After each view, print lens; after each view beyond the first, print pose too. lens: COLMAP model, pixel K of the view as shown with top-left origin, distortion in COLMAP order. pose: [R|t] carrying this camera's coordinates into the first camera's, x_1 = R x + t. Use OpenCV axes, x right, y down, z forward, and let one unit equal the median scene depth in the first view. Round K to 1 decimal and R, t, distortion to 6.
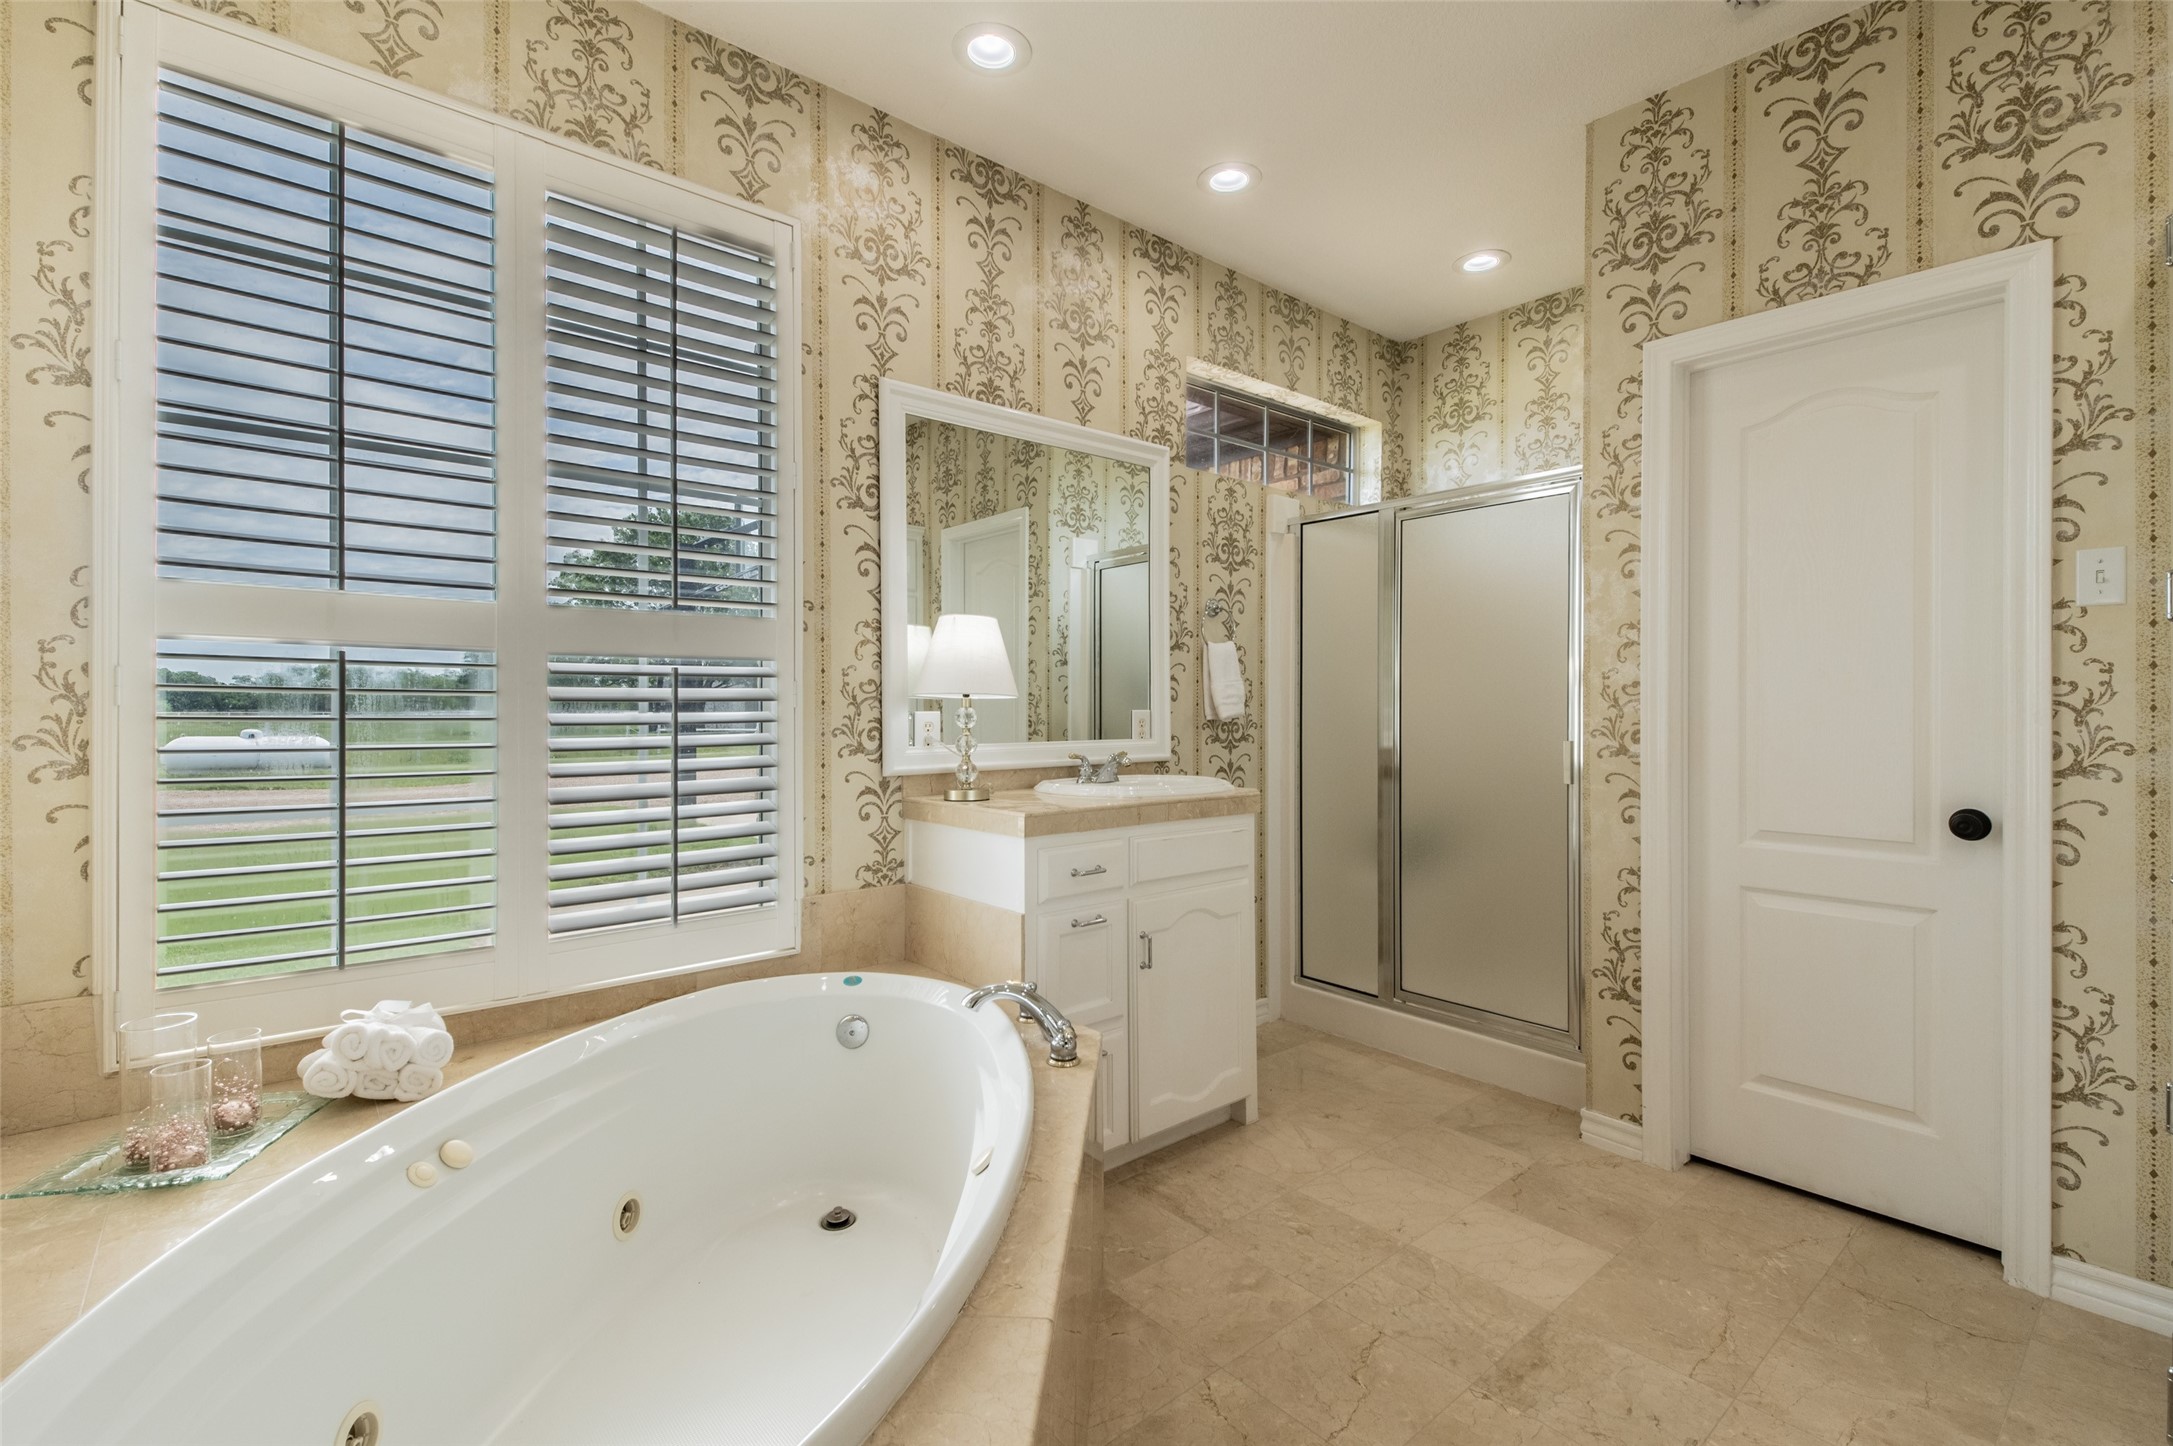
lens RADIAL K [[980.3, 0, 1087.4], [0, 980.3, 720.1], [0, 0, 1]] dist [0.033477, -0.000687]
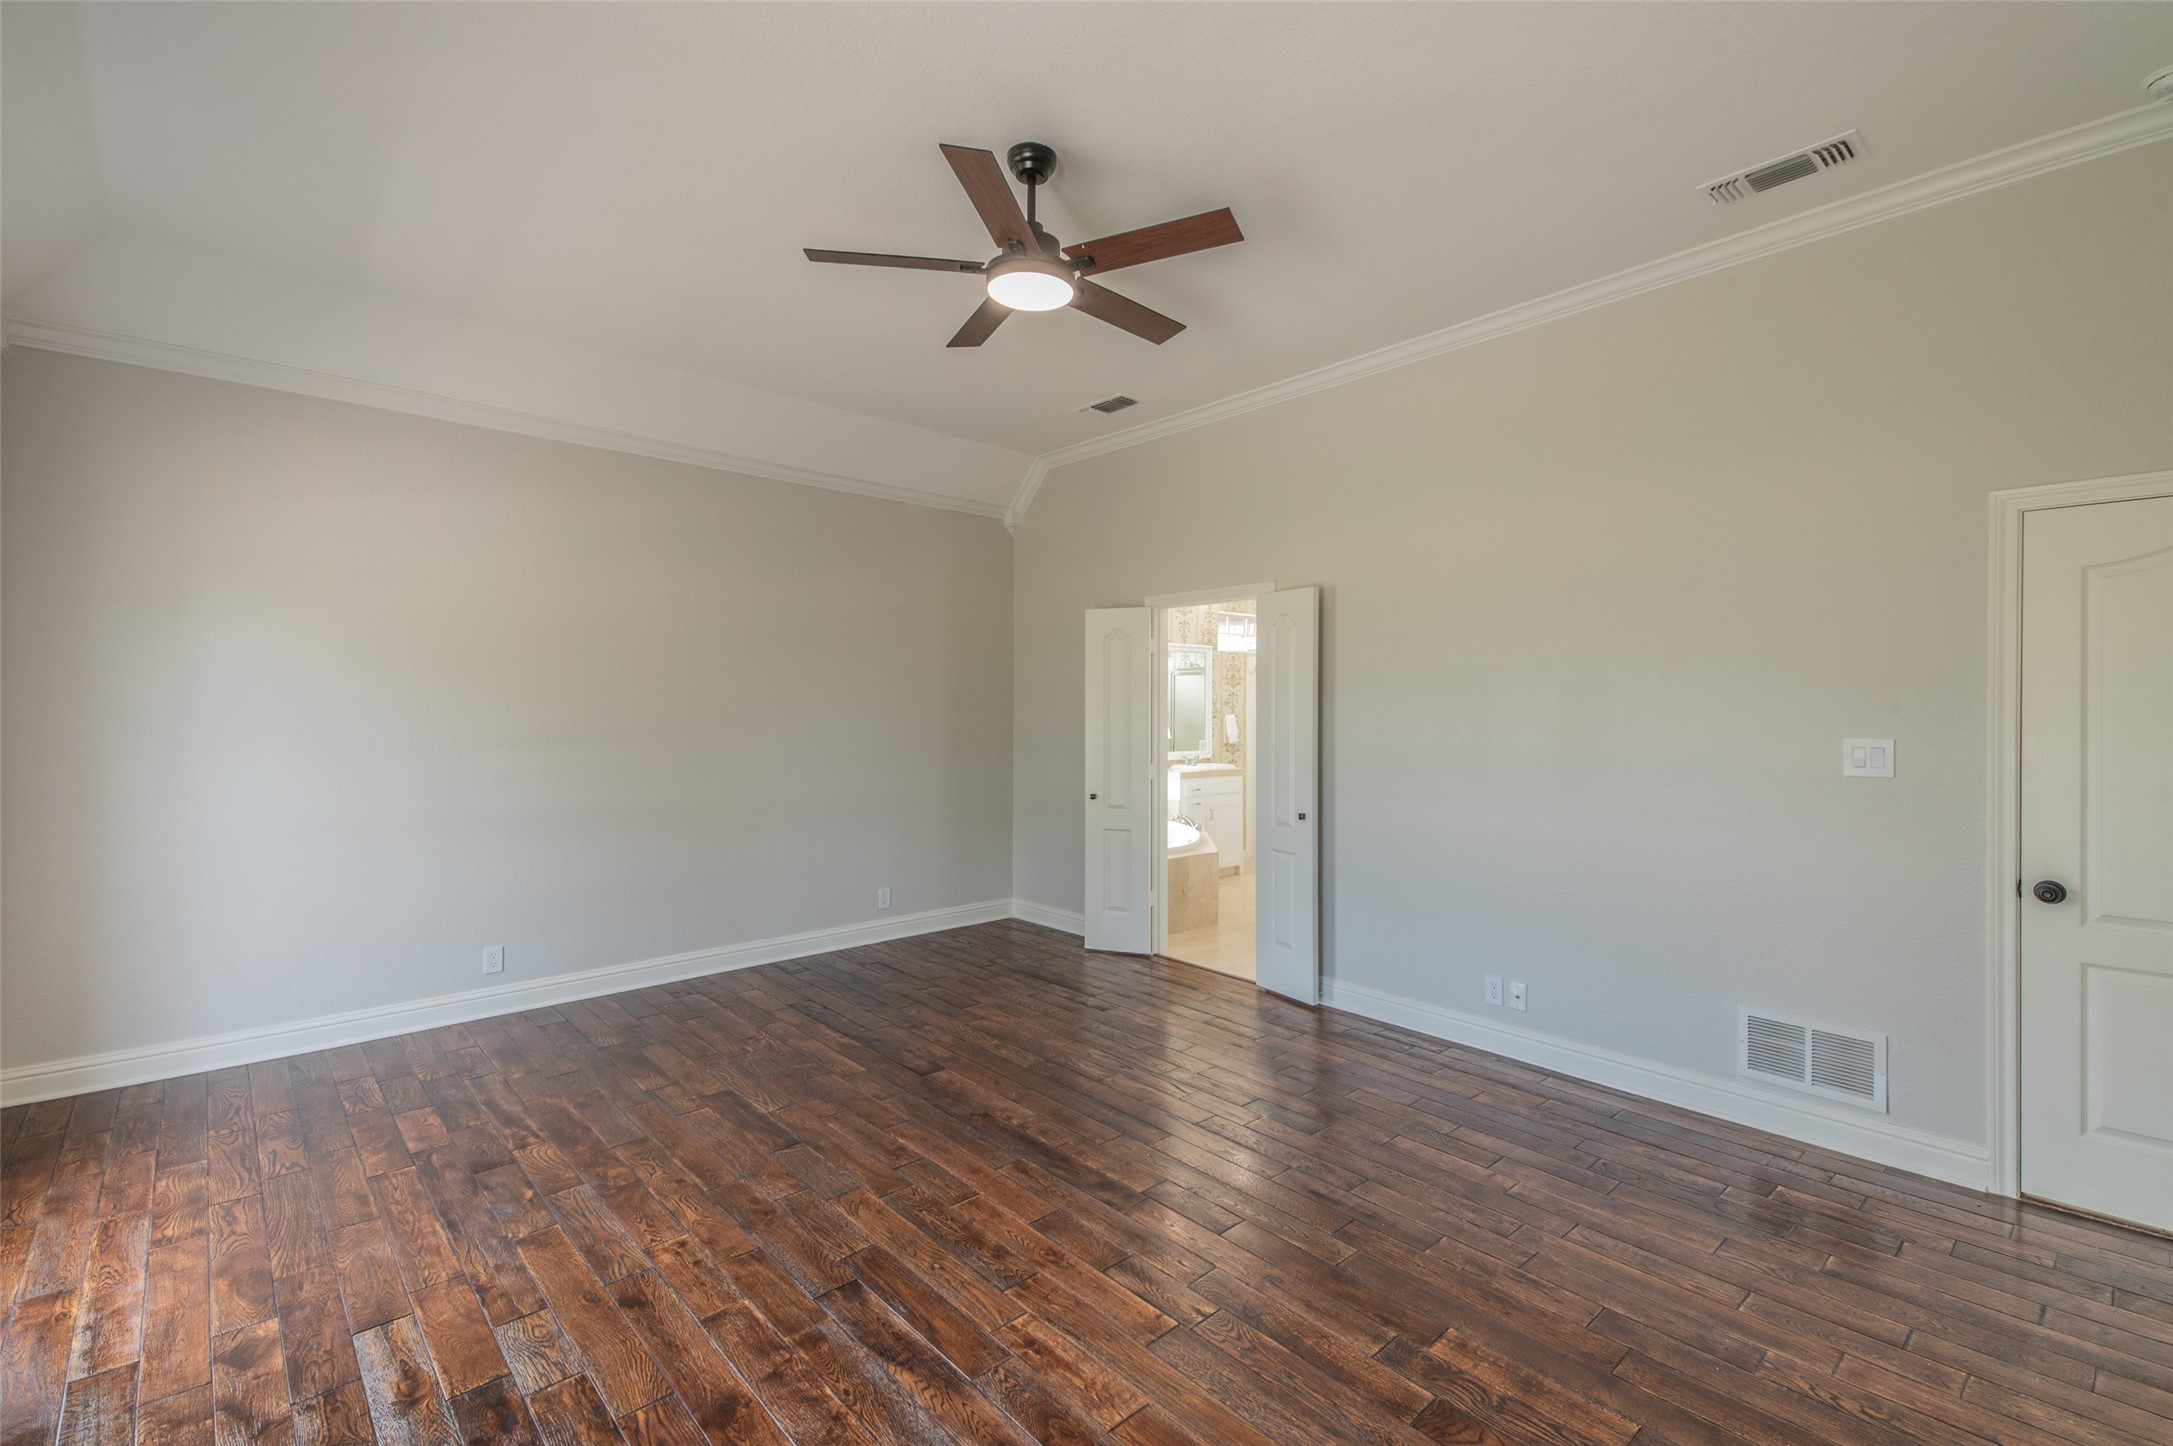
lens RADIAL K [[980.3, 0, 1086.0], [0, 980.3, 718.4], [0, 0, 1]] dist [0.033477, -0.000687]
pose [[0.999723, 0.003041, 0.023344, -0.339755], [-0.003002, 0.999994, -0.001670, -0.065554], [-0.023349, 0.001599, 0.999726, -1.781964]]
